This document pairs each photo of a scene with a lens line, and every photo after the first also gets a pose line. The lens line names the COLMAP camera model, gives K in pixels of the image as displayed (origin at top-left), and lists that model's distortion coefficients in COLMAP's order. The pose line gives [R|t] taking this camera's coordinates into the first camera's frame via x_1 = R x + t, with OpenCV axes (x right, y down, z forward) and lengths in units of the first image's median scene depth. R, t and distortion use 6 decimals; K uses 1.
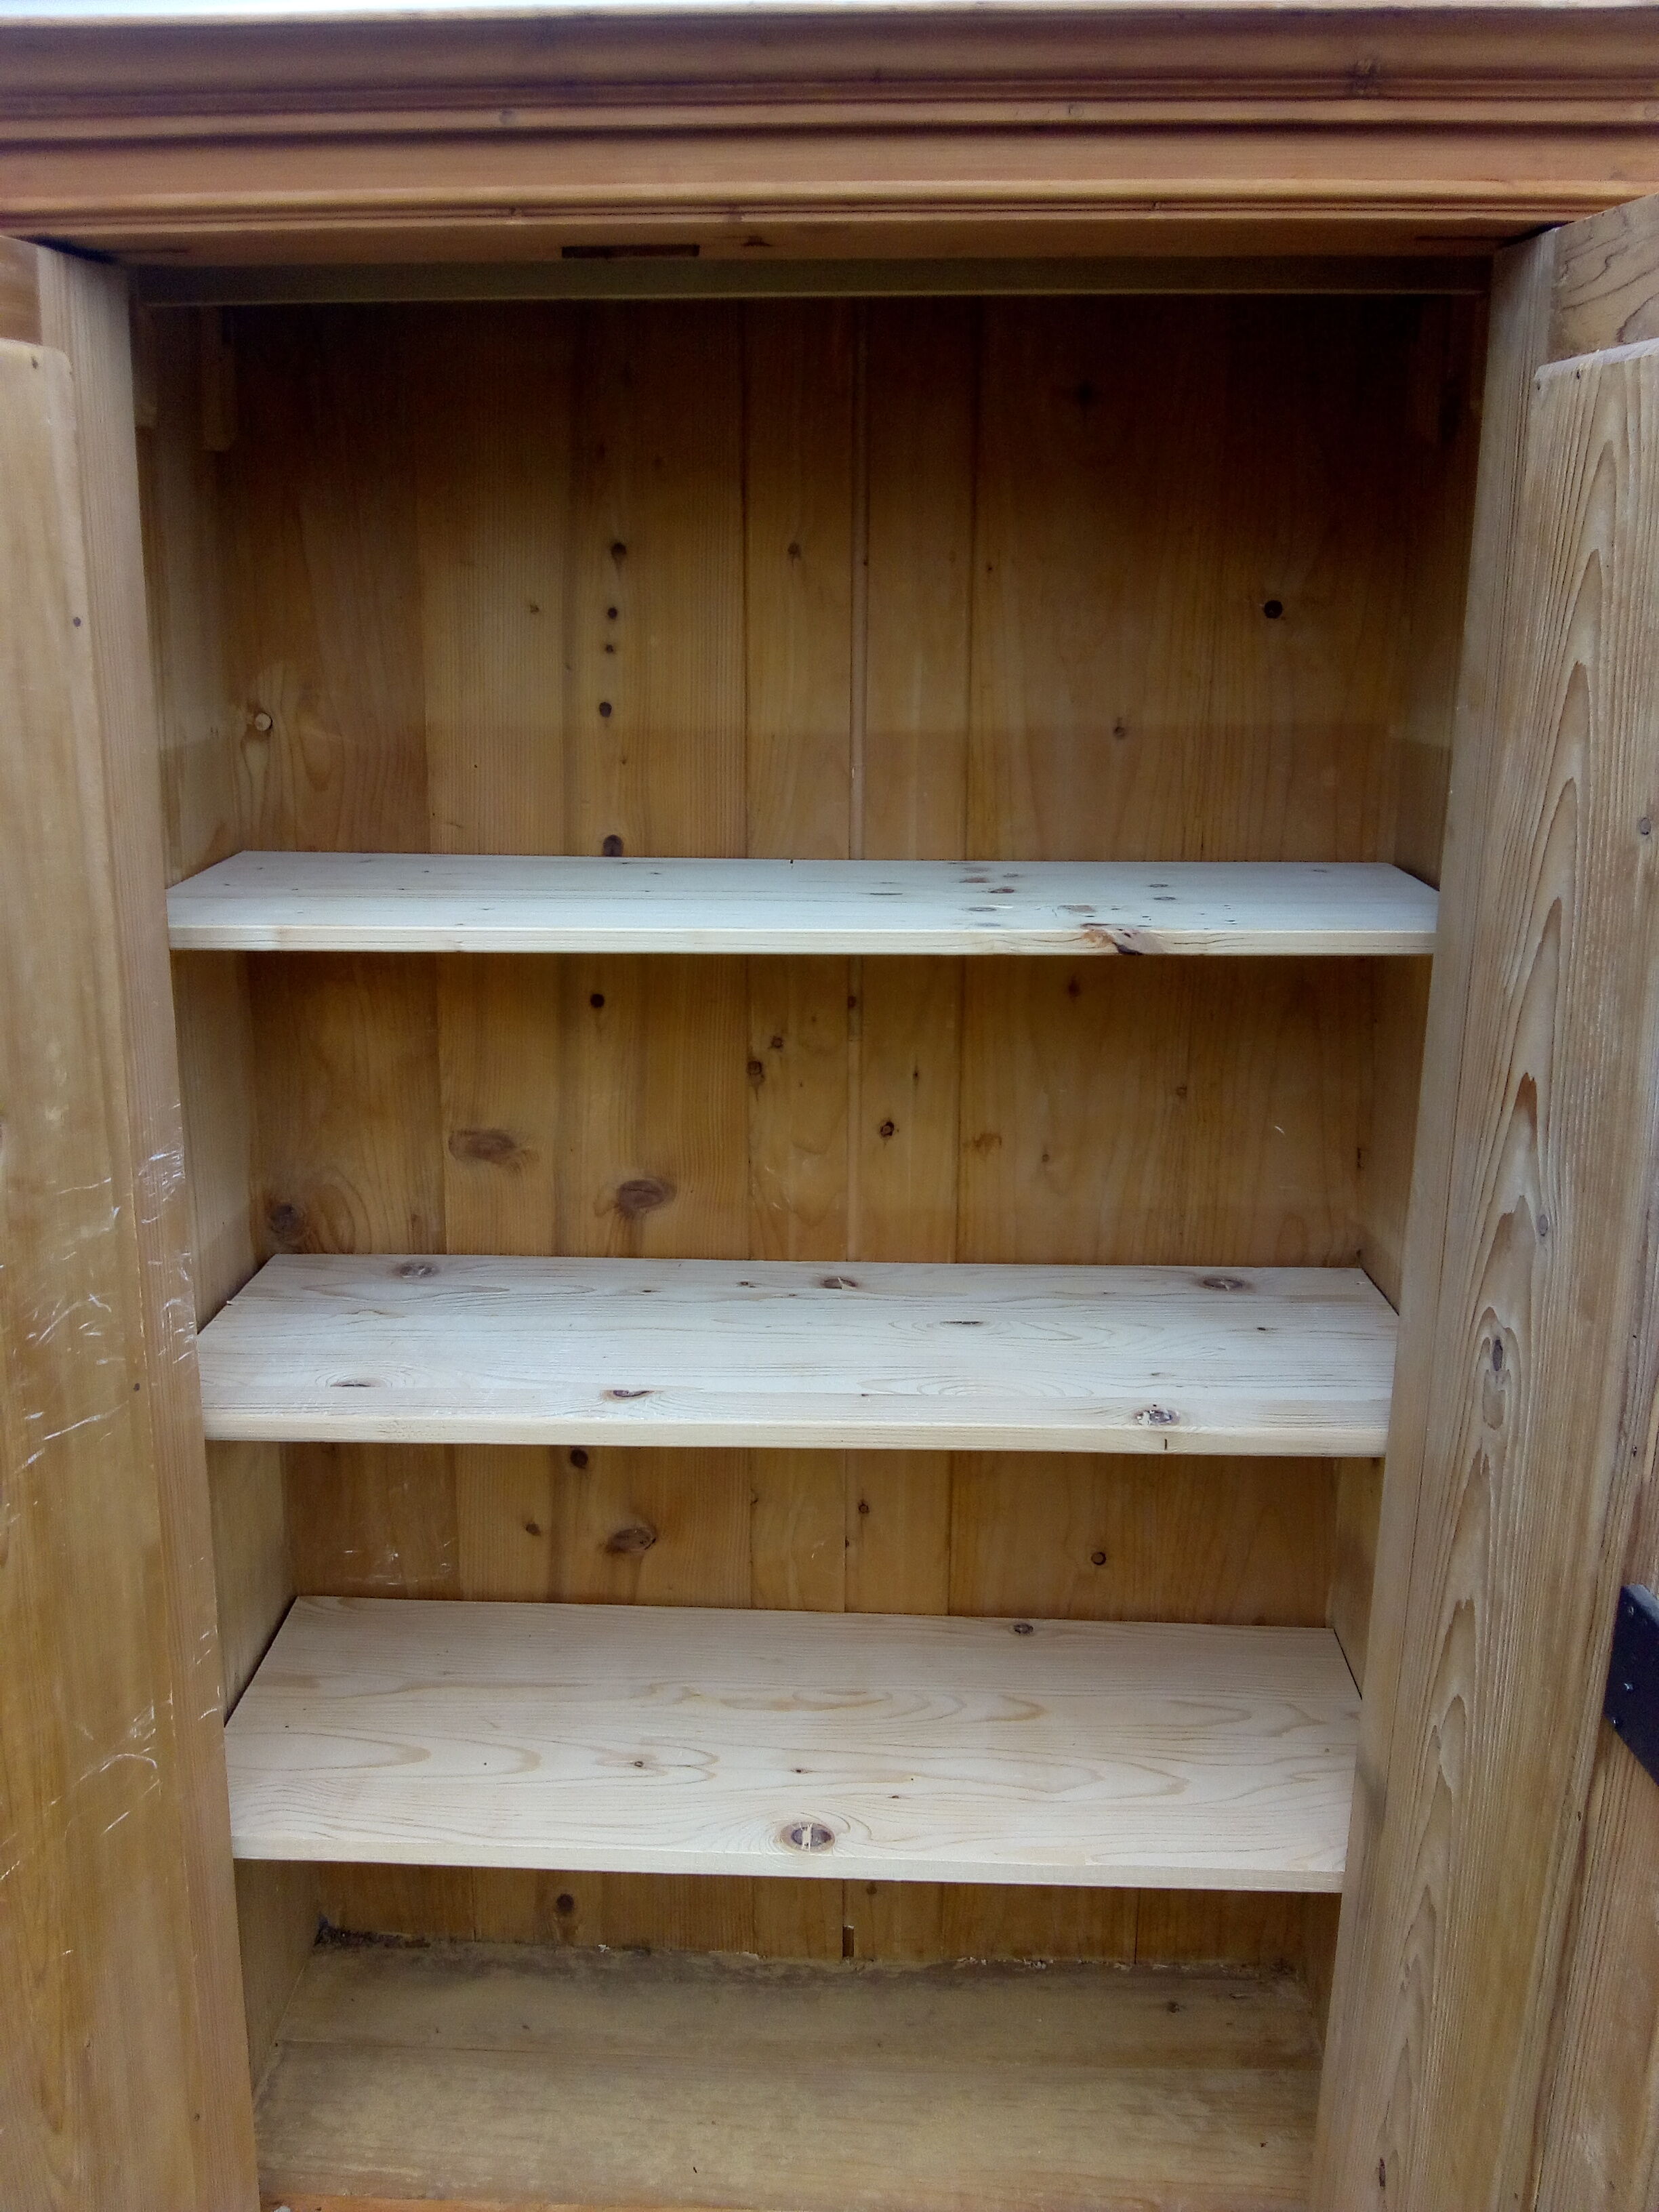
lens RADIAL K [[1930.4, 0, 844.5], [0, 1930.4, 1104.2], [0, 0, 1]] dist [0.015772, -0.113965]
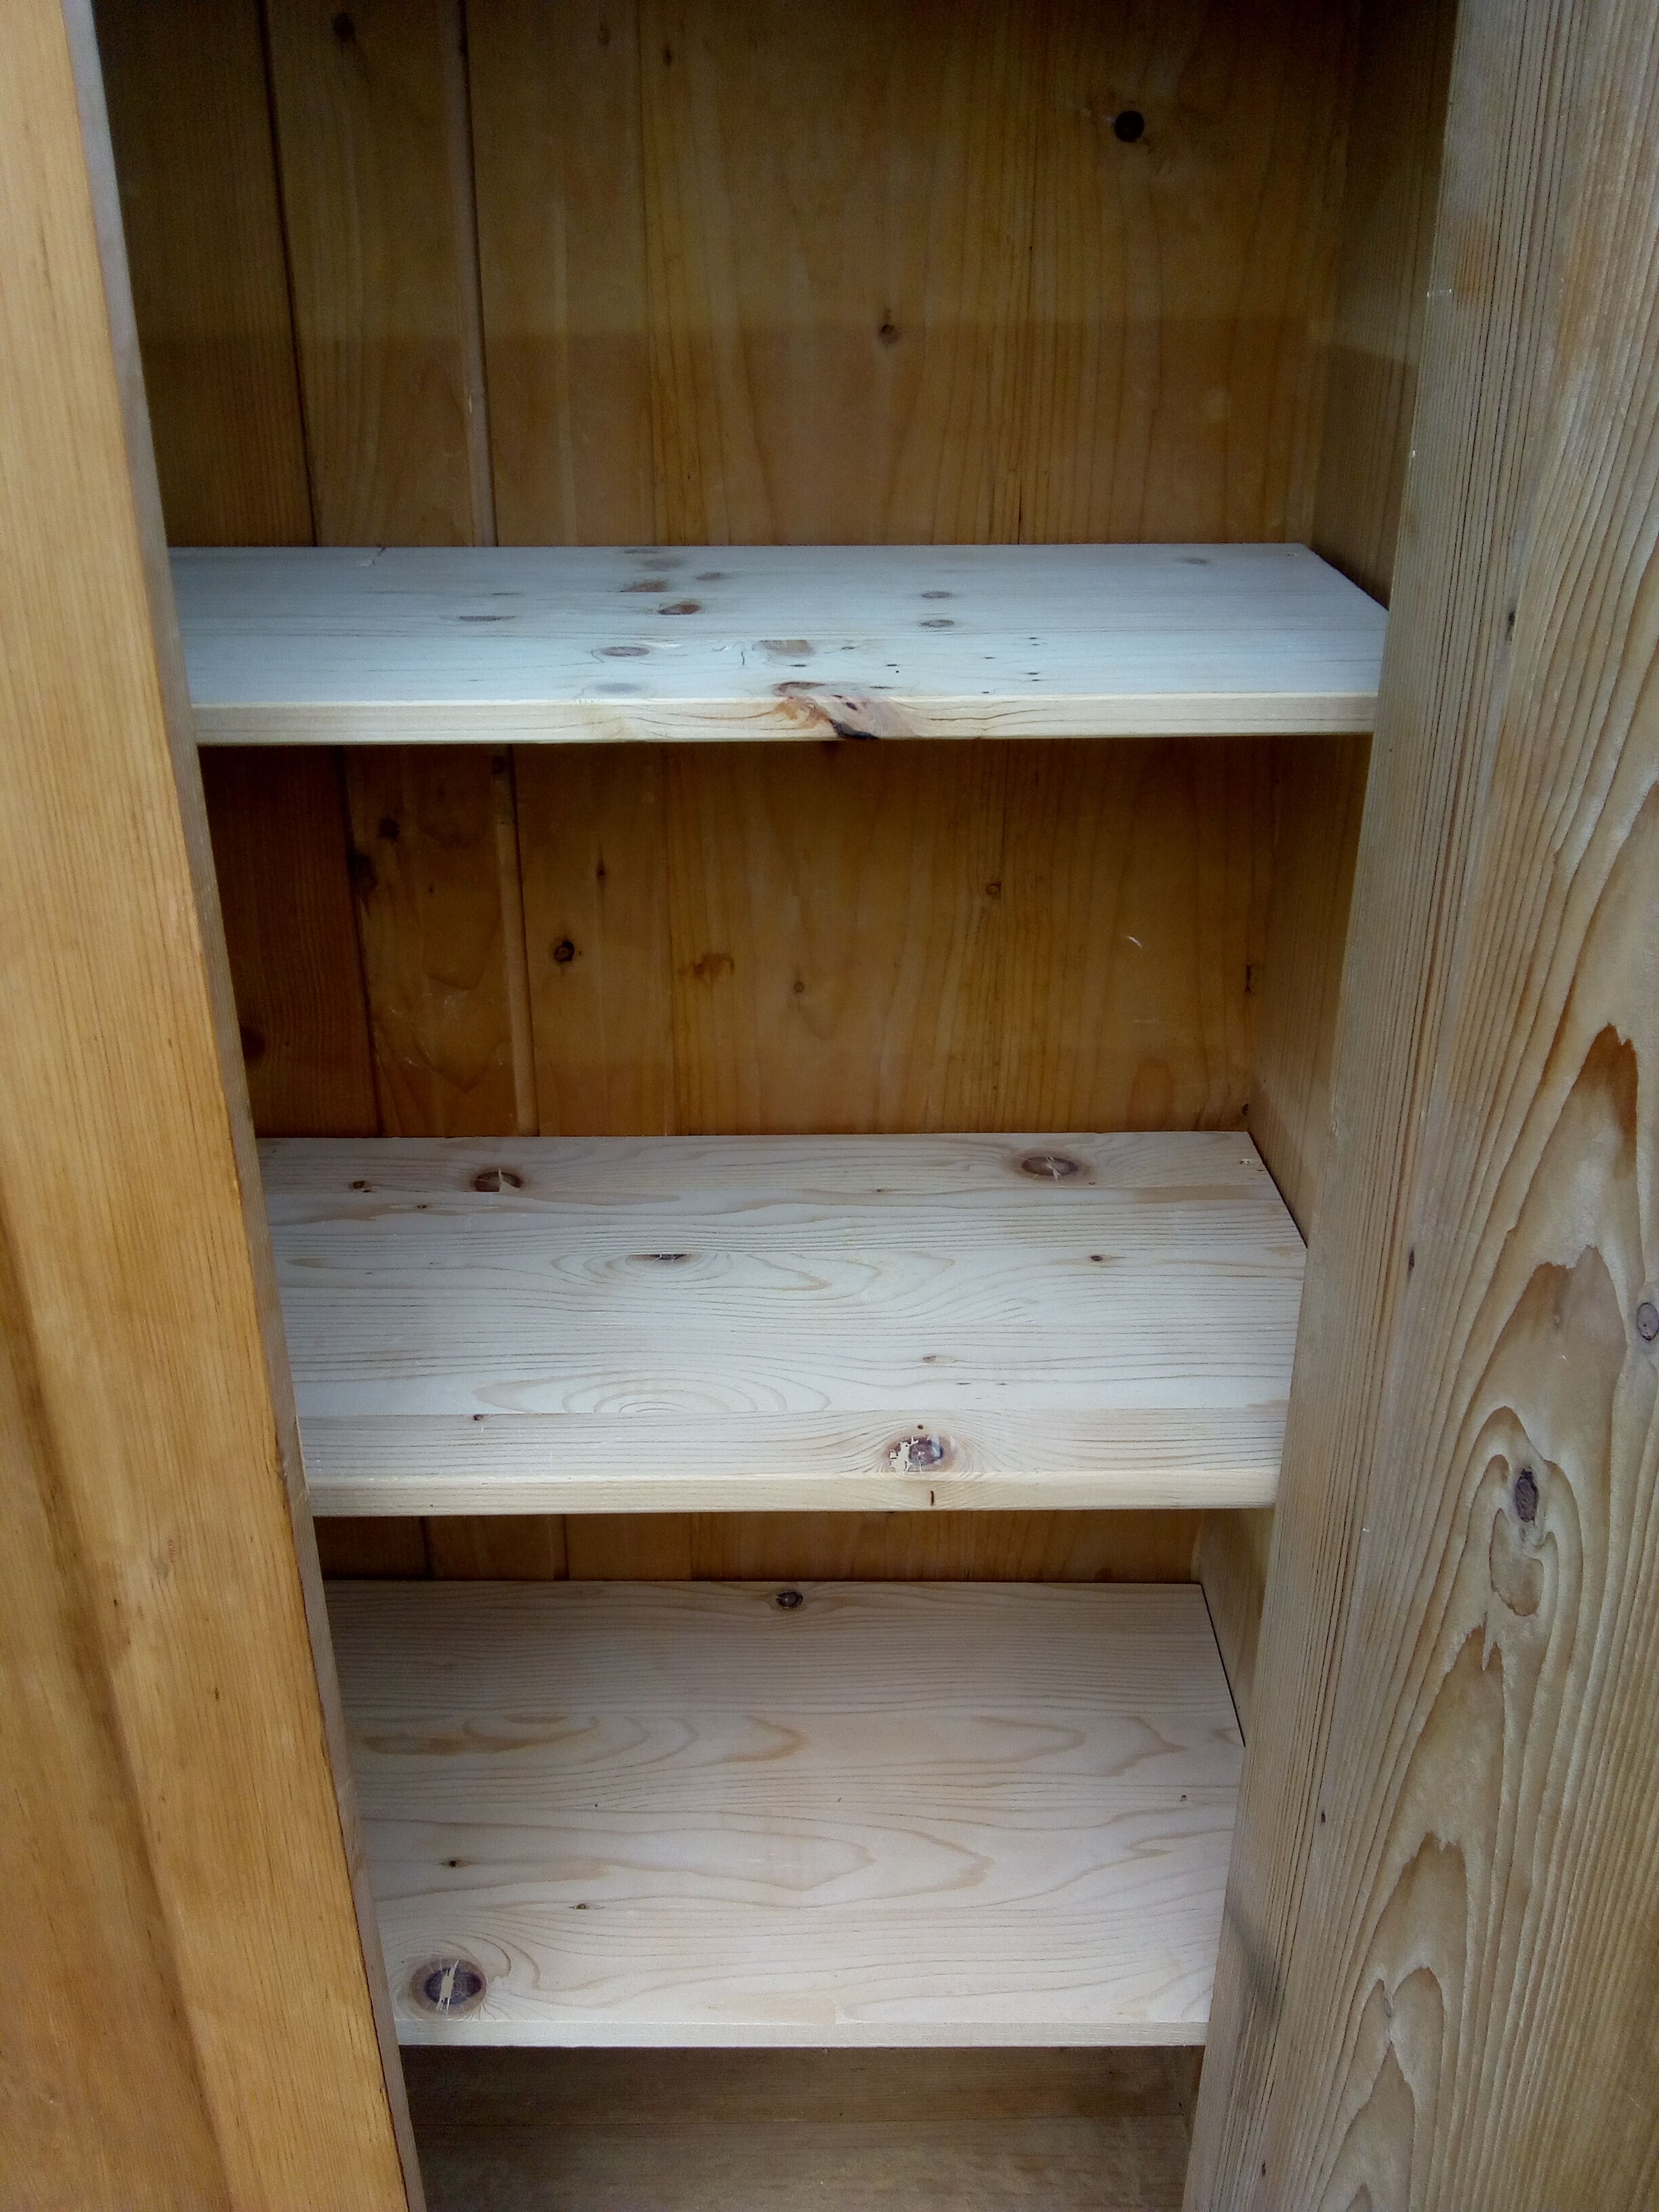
lens RADIAL K [[1930.4, 0, 844.5], [0, 1930.4, 1104.2], [0, 0, 1]] dist [0.015772, -0.113965]
pose [[0.998911, -0.023040, 0.040559, 0.096240], [0.014771, 0.980994, 0.193474, -0.067369], [-0.044245, -0.192665, 0.980267, 0.331416]]
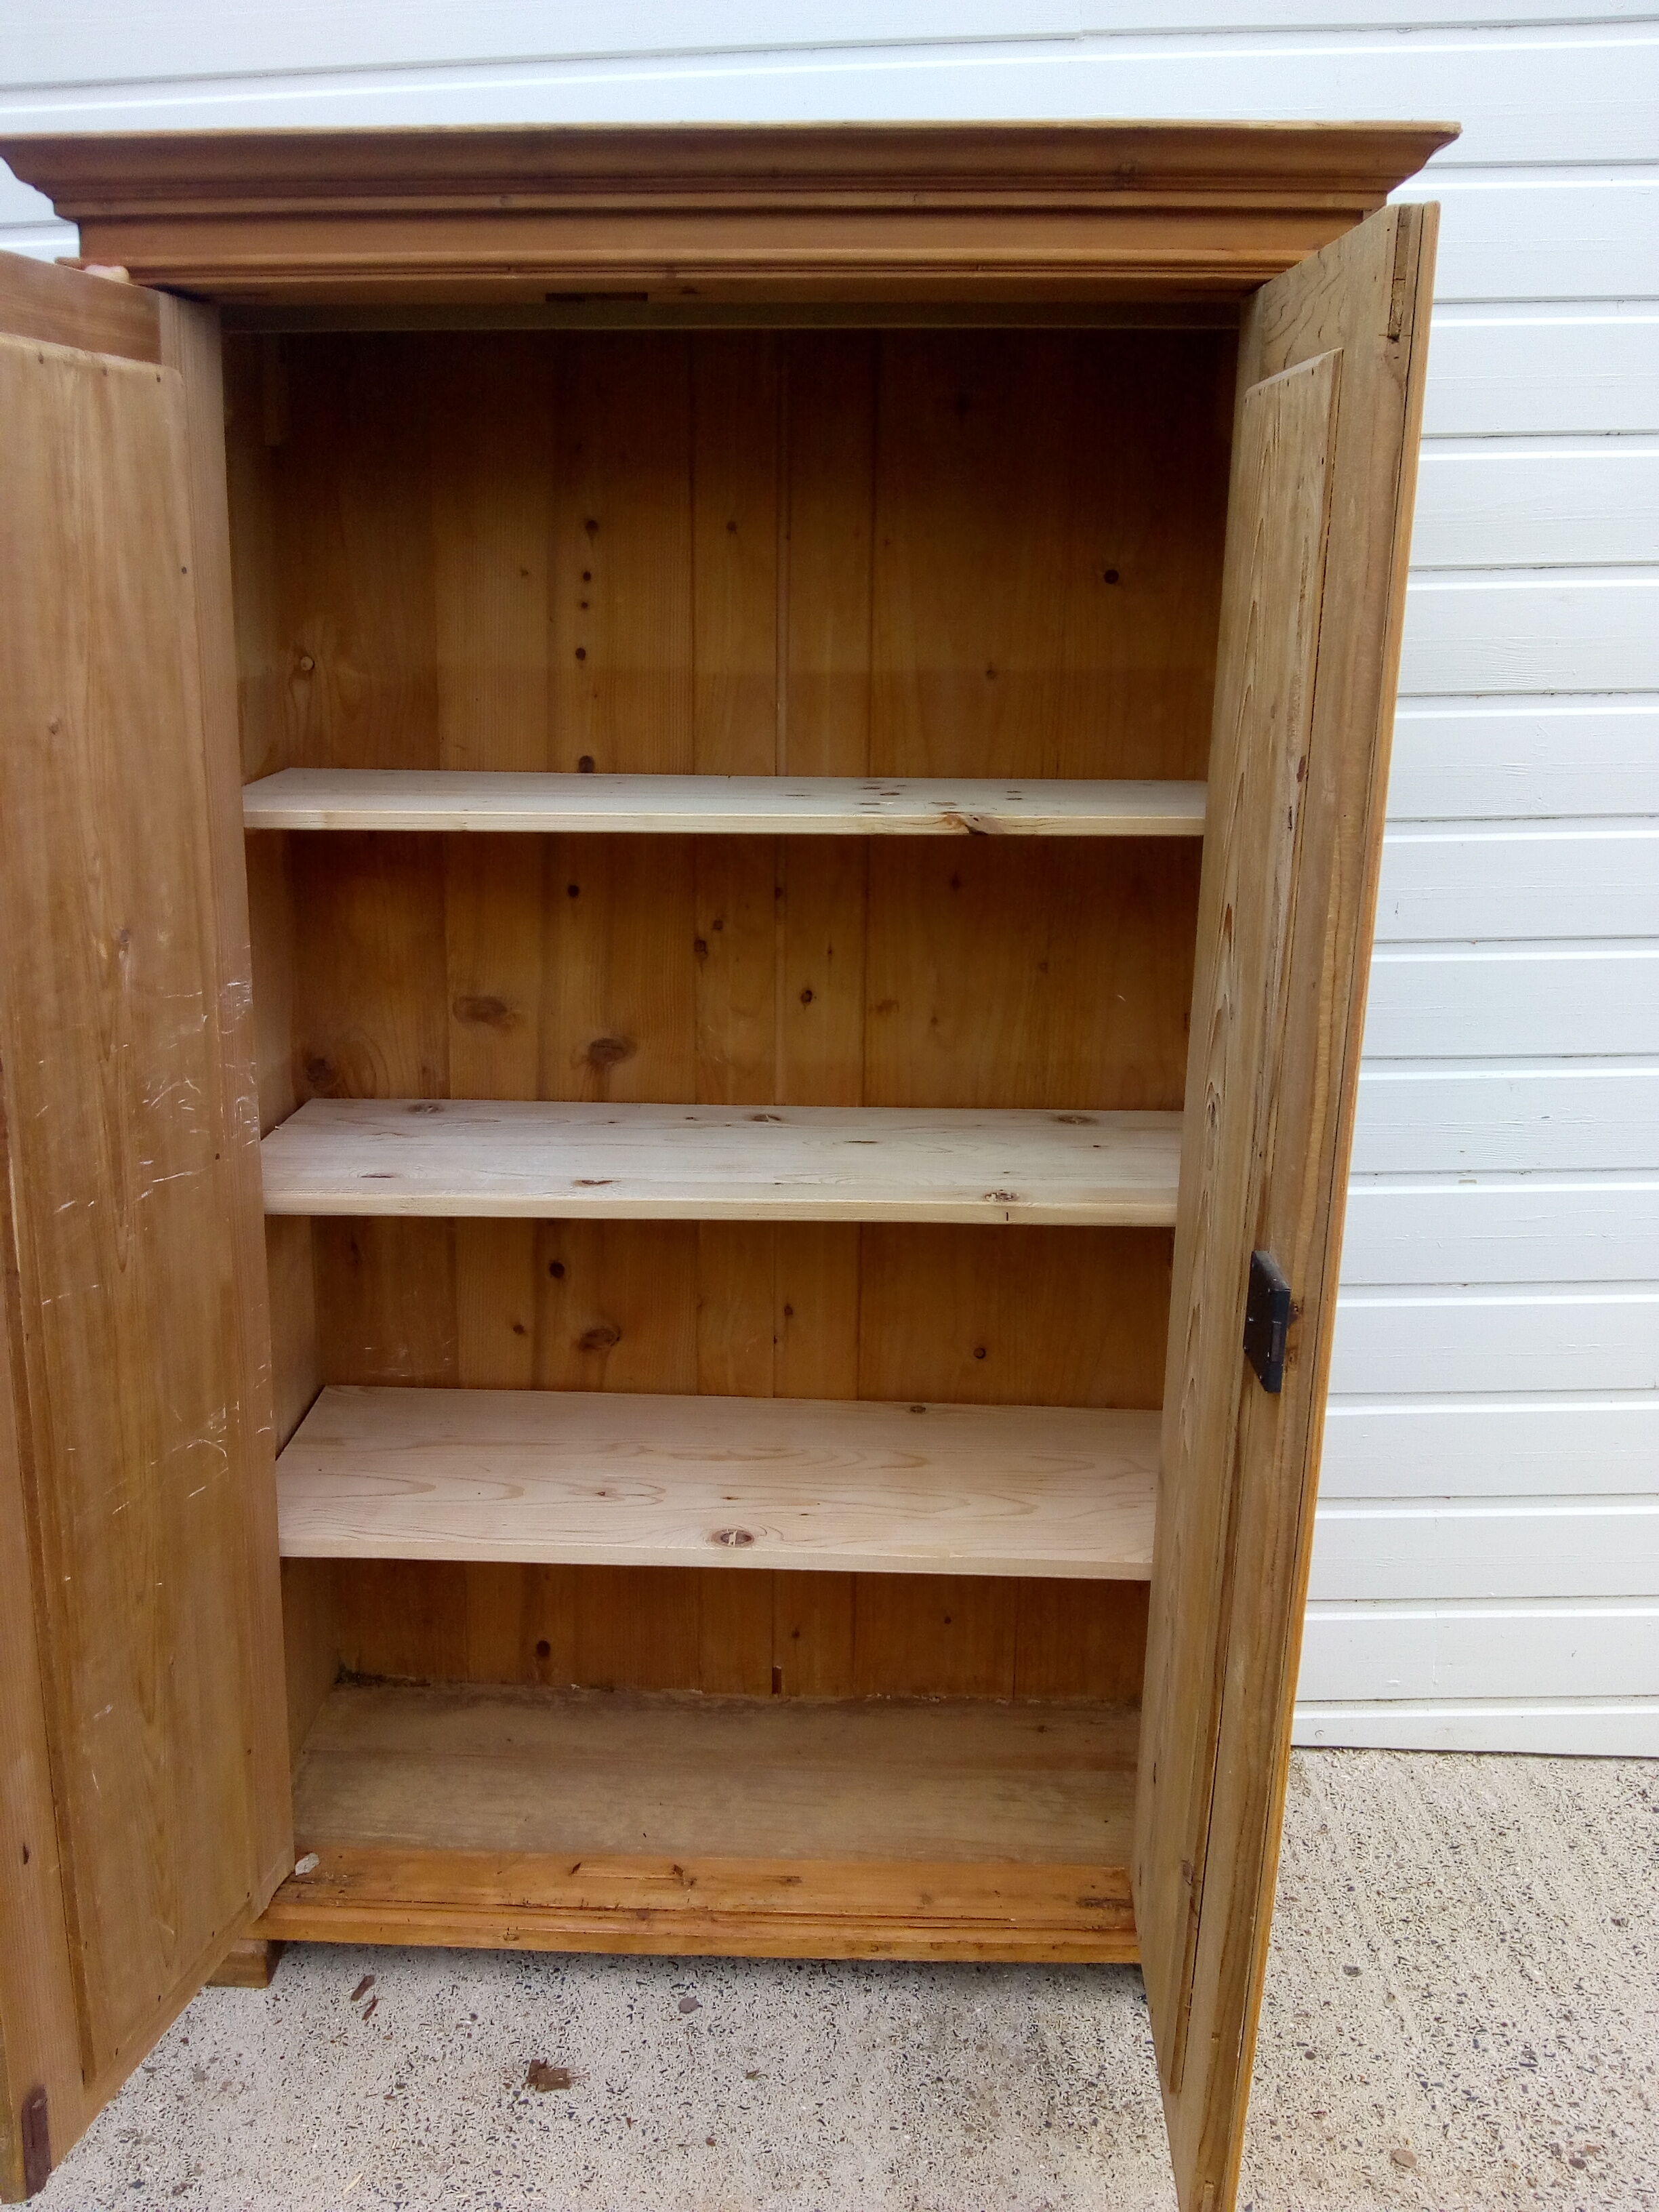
lens RADIAL K [[1938.0, 0, 829.7], [0, 1938.0, 1105.9], [0, 0, 1]] dist [0.015824, -0.104831]
pose [[0.999971, 0.006510, -0.004040, 0.044126], [-0.006516, 0.999978, -0.001537, 0.088885], [0.004030, 0.001563, 0.999991, -0.254193]]
